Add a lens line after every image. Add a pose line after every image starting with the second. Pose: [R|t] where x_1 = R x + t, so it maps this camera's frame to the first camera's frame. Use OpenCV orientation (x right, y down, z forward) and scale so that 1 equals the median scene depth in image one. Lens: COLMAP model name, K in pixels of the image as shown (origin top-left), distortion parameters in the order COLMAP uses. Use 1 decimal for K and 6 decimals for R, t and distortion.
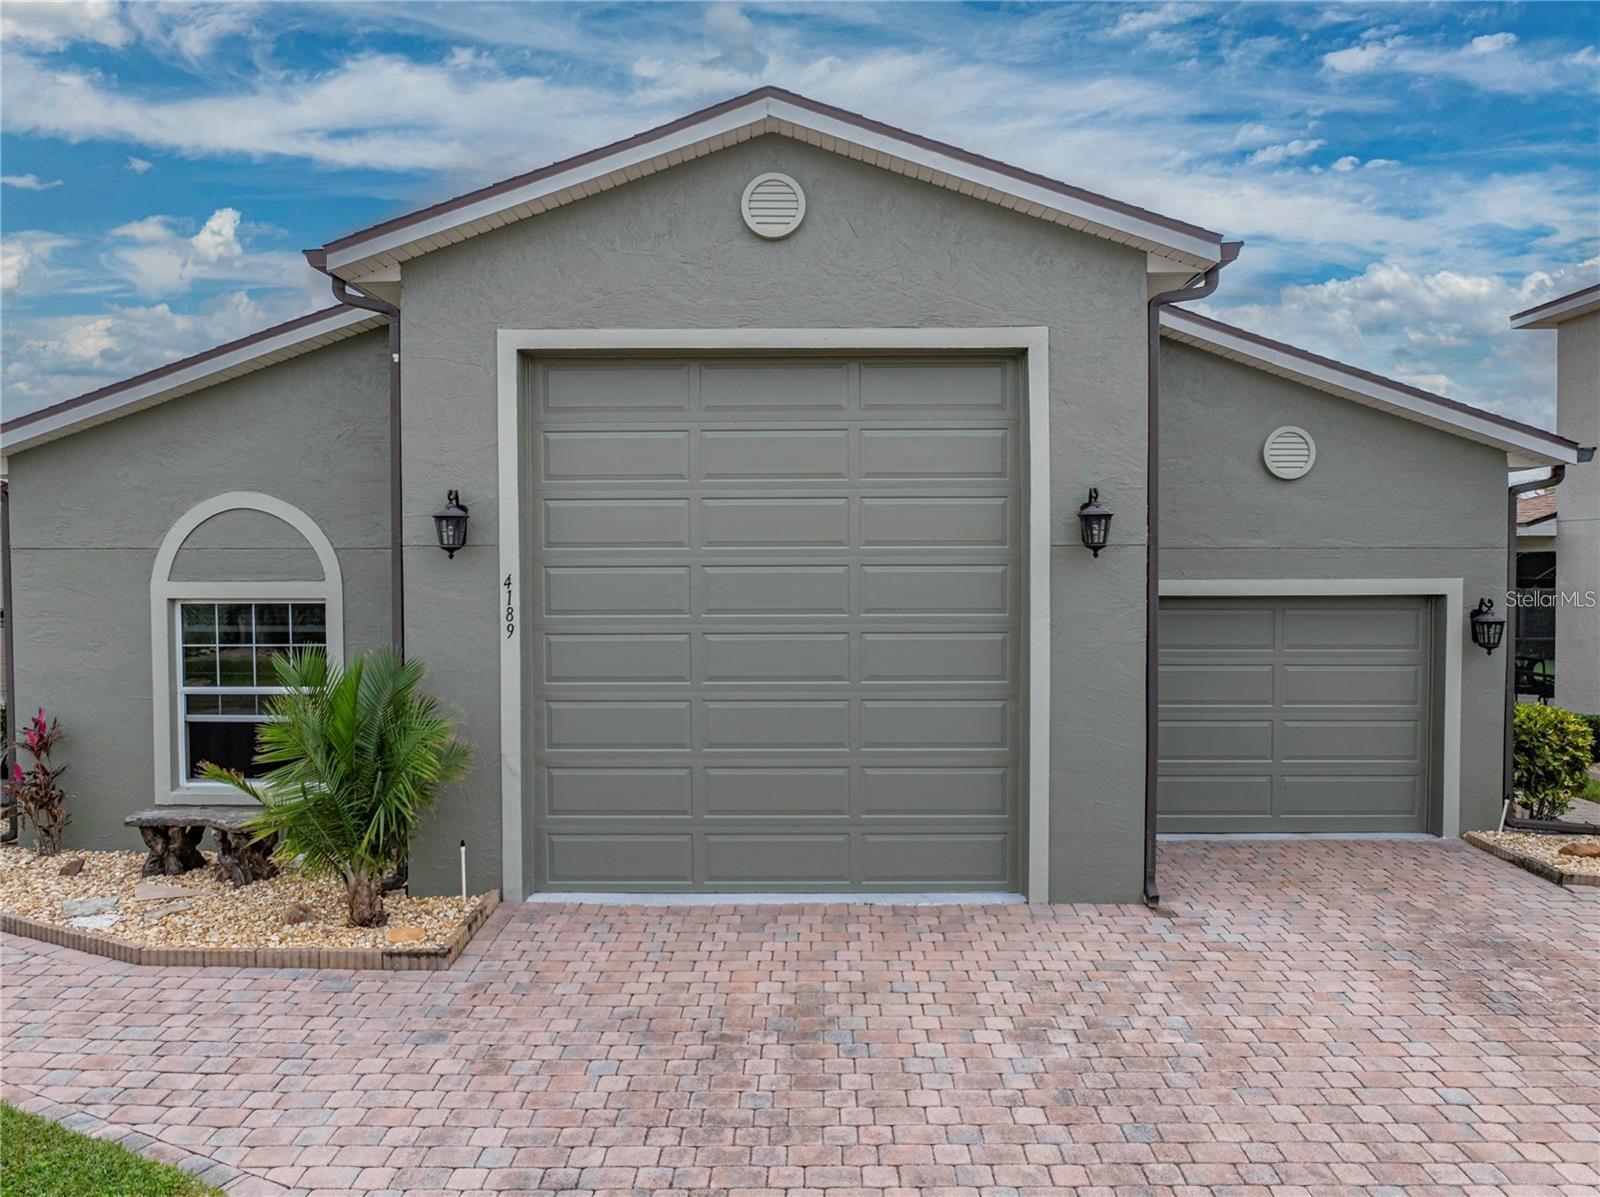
lens RADIAL K [[1124.2, 0, 796.5], [0, 1124.2, 593.3], [0, 0, 1]] dist [-0.024379, 0.002335]
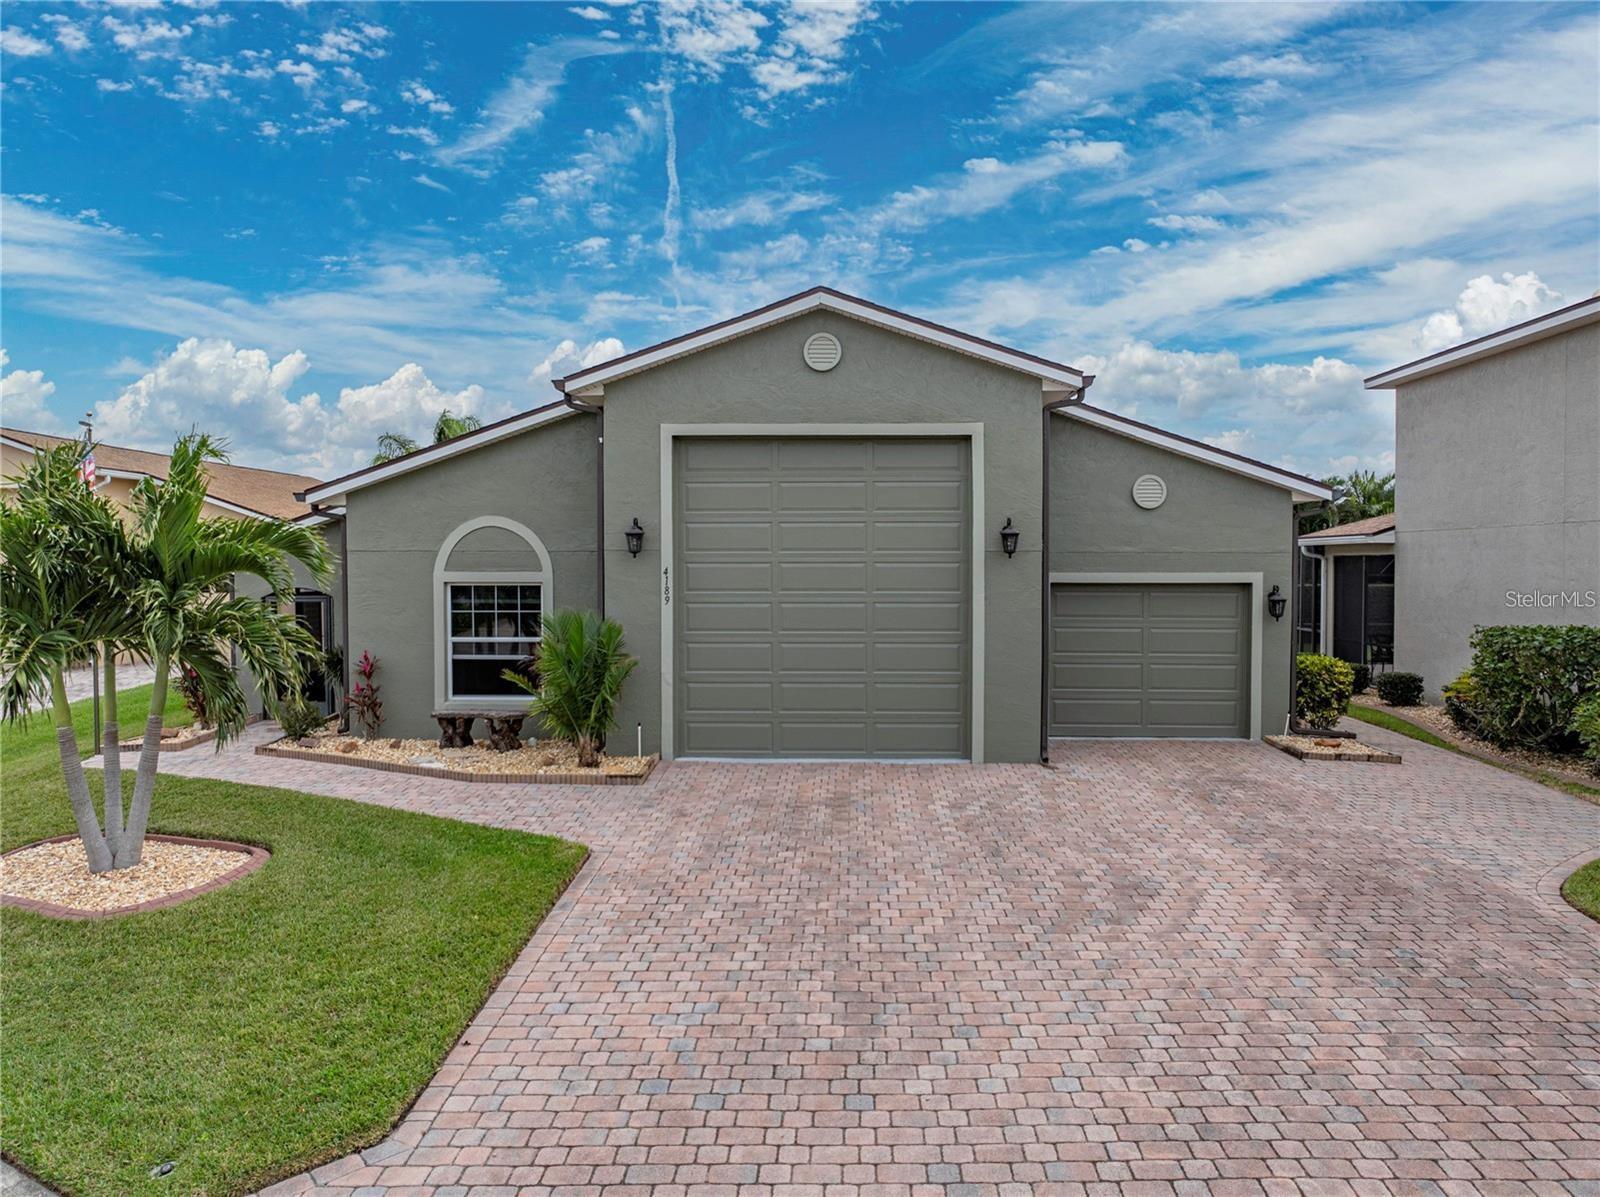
lens RADIAL K [[1157.2, 0, 800.0], [0, 1157.2, 598.5], [0, 0, 1]] dist [-0.017453, 0.000702]
pose [[0.999721, 0.003895, -0.023305, -0.012089], [-0.003808, 0.999986, 0.003783, 0.023017], [0.023319, -0.003693, 0.999721, -0.747901]]
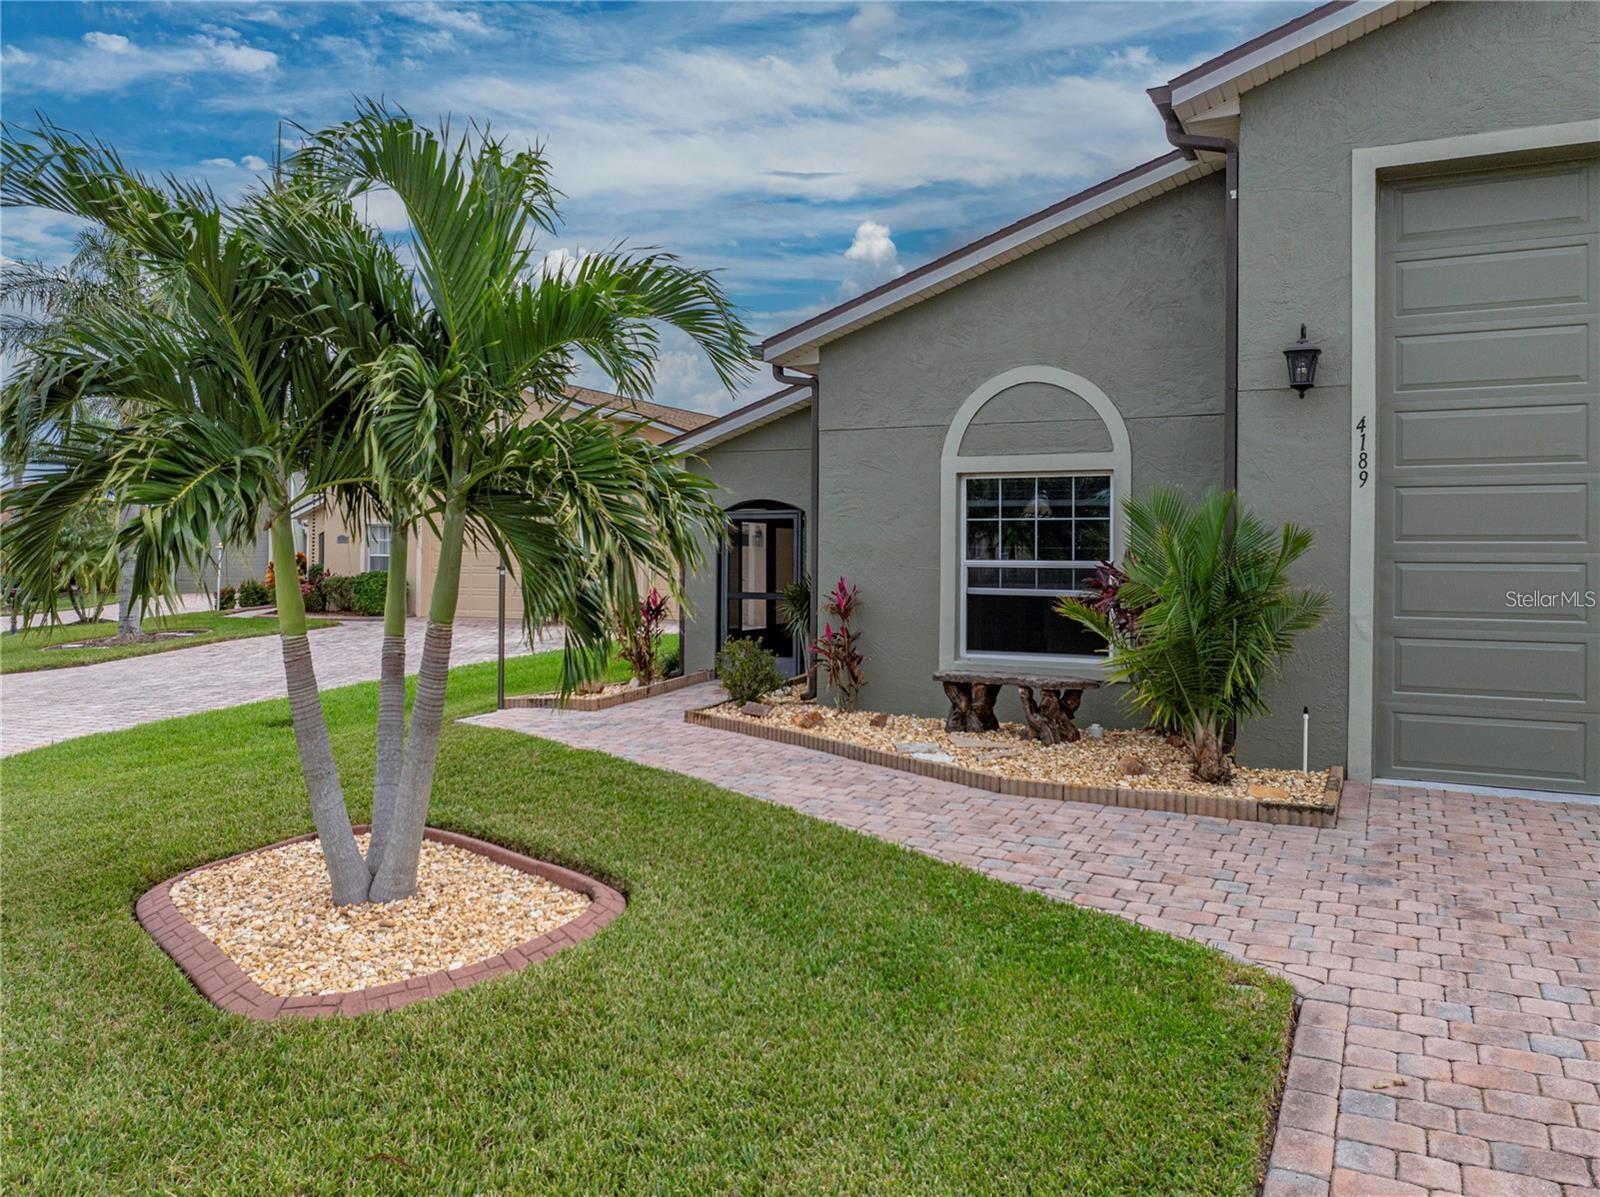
lens RADIAL K [[1148.6, 0, 804.9], [0, 1148.6, 558.0], [0, 0, 1]] dist [-0.030604, 0.022181]
pose [[0.900763, 0.009865, -0.434198, -0.259024], [-0.024663, 0.999291, -0.028461, 0.133857], [0.433609, 0.036345, 0.900368, -0.020343]]
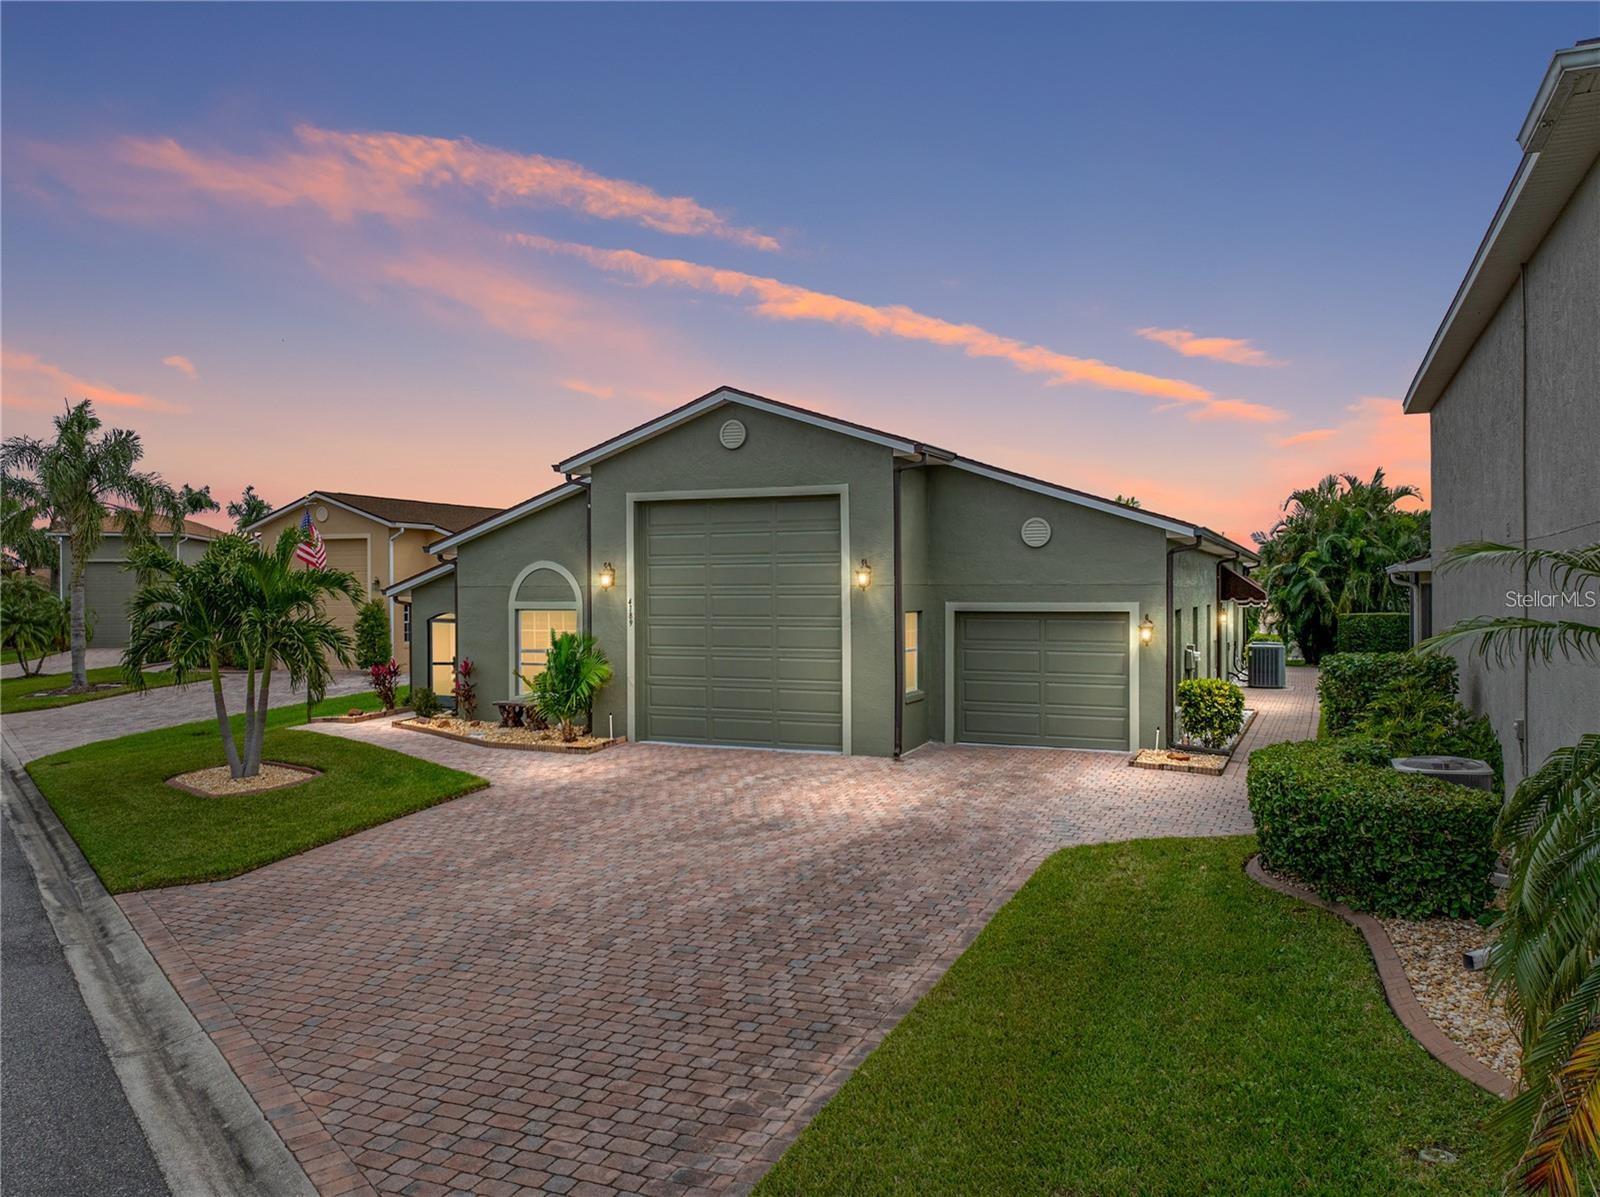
lens RADIAL K [[1277.3, 0, 729.7], [0, 1277.3, 596.6], [0, 0, 1]] dist [-0.002243, 0.001043]
pose [[0.900799, 0.001673, -0.434234, 1.060950], [-0.010302, 0.999793, -0.017518, 0.022719], [0.434115, 0.020253, 0.900630, -1.267887]]
